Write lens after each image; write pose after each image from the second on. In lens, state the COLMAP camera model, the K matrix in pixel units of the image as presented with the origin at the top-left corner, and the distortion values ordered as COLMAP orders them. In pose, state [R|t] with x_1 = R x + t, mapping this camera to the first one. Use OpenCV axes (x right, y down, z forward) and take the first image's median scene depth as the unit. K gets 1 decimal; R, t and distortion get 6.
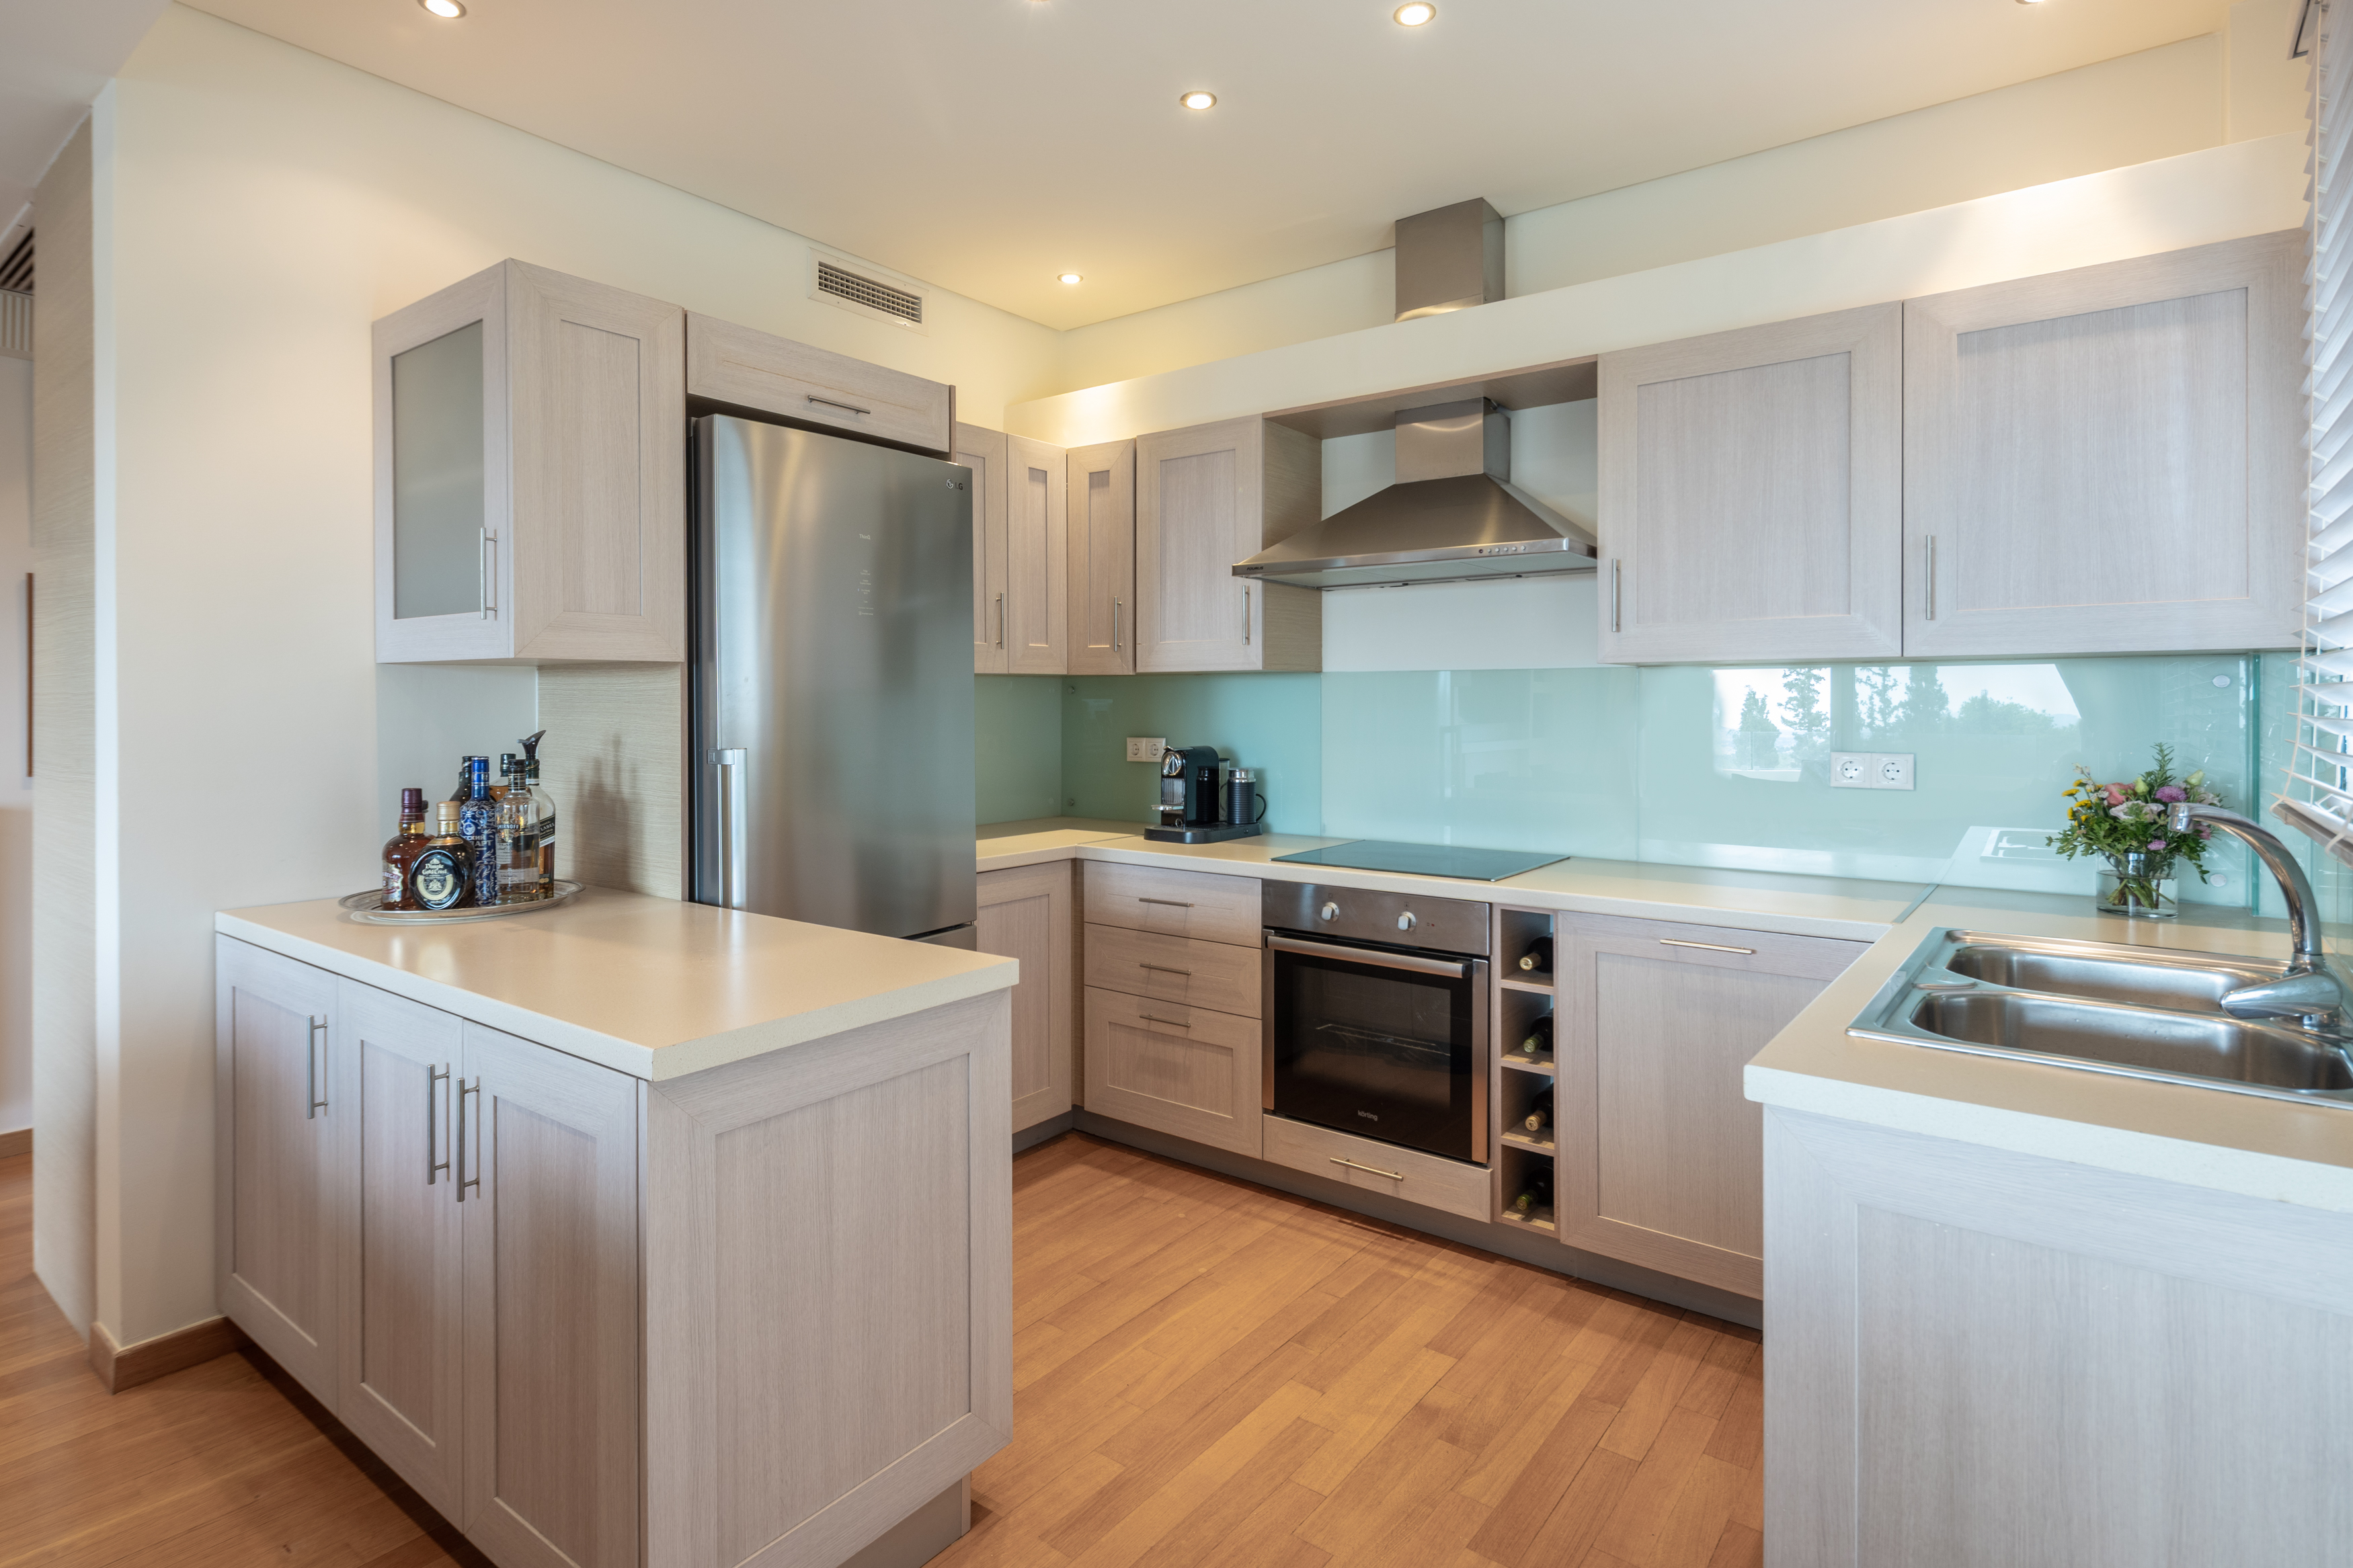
lens RADIAL K [[1163.0, 0, 1102.0], [0, 1163.0, 708.1], [0, 0, 1]] dist [-0.002391, -0.001548]
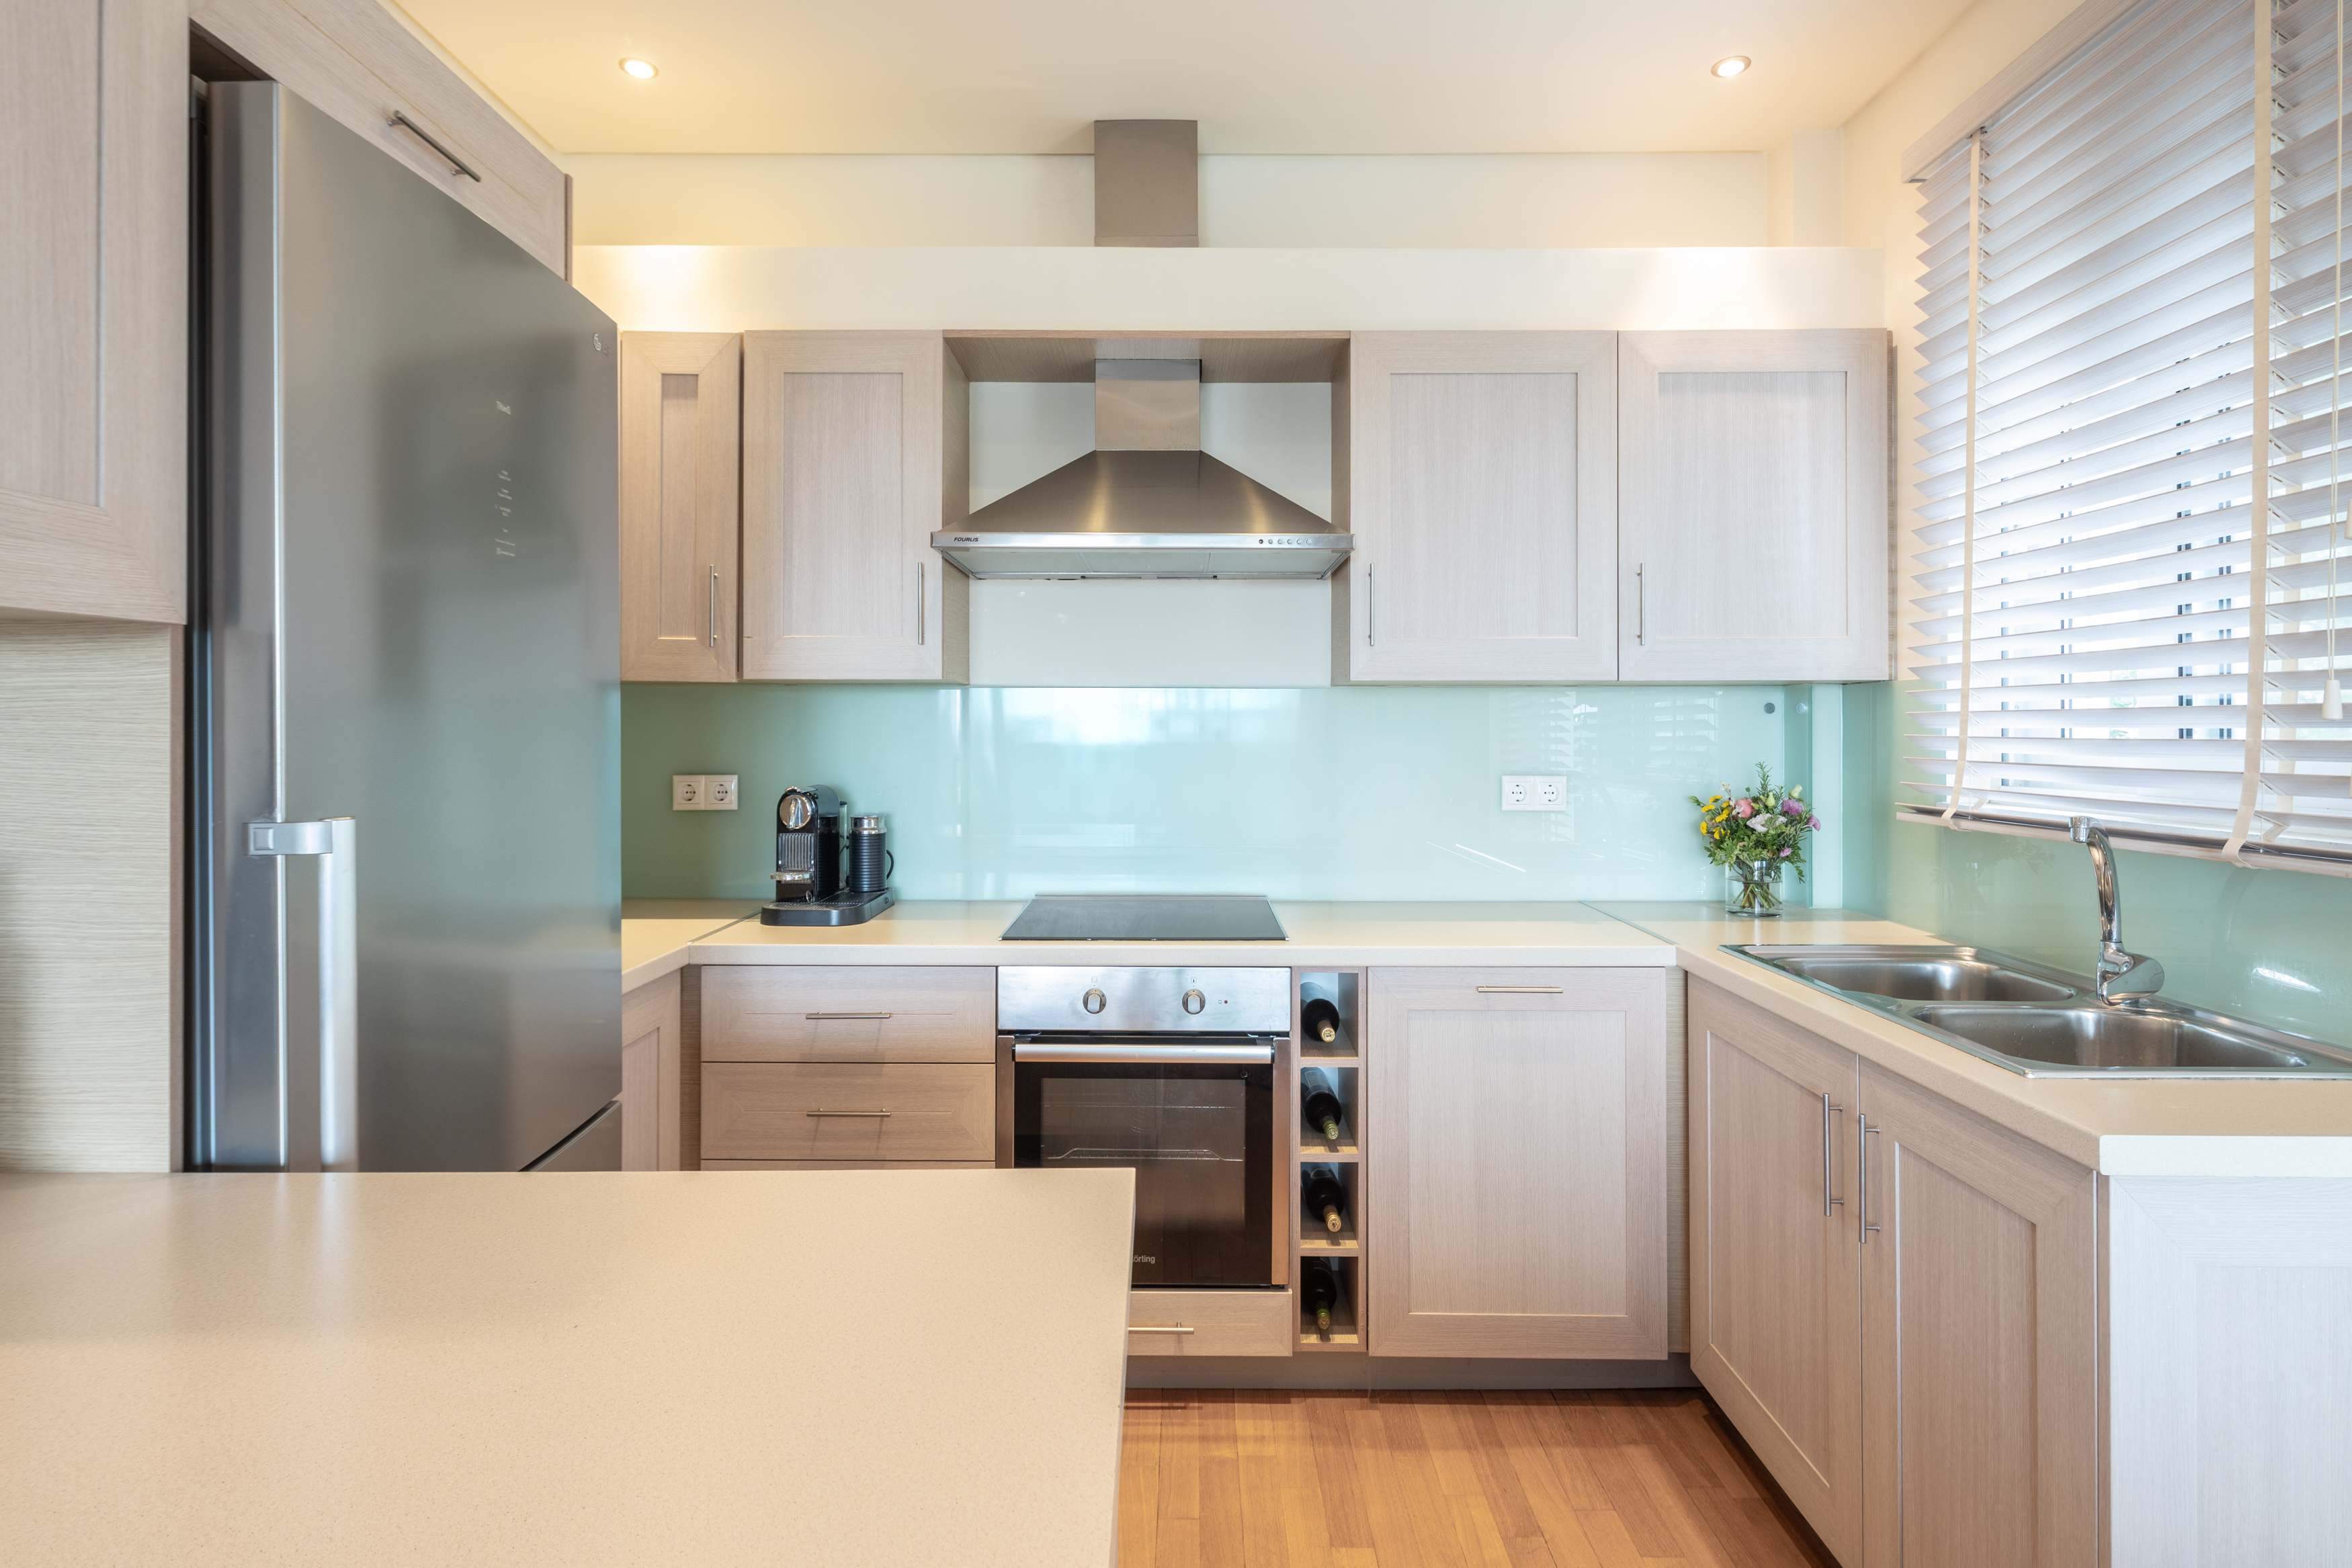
lens RADIAL K [[1306.0, 0, 1212.9], [0, 1306.0, 722.7], [0, 0, 1]] dist [0.000138, 0.000739]
pose [[0.793503, 0.003955, 0.608553, -0.269271], [0.000827, 0.999971, -0.007577, 0.000915], [-0.608566, 0.006516, 0.793477, 0.287696]]
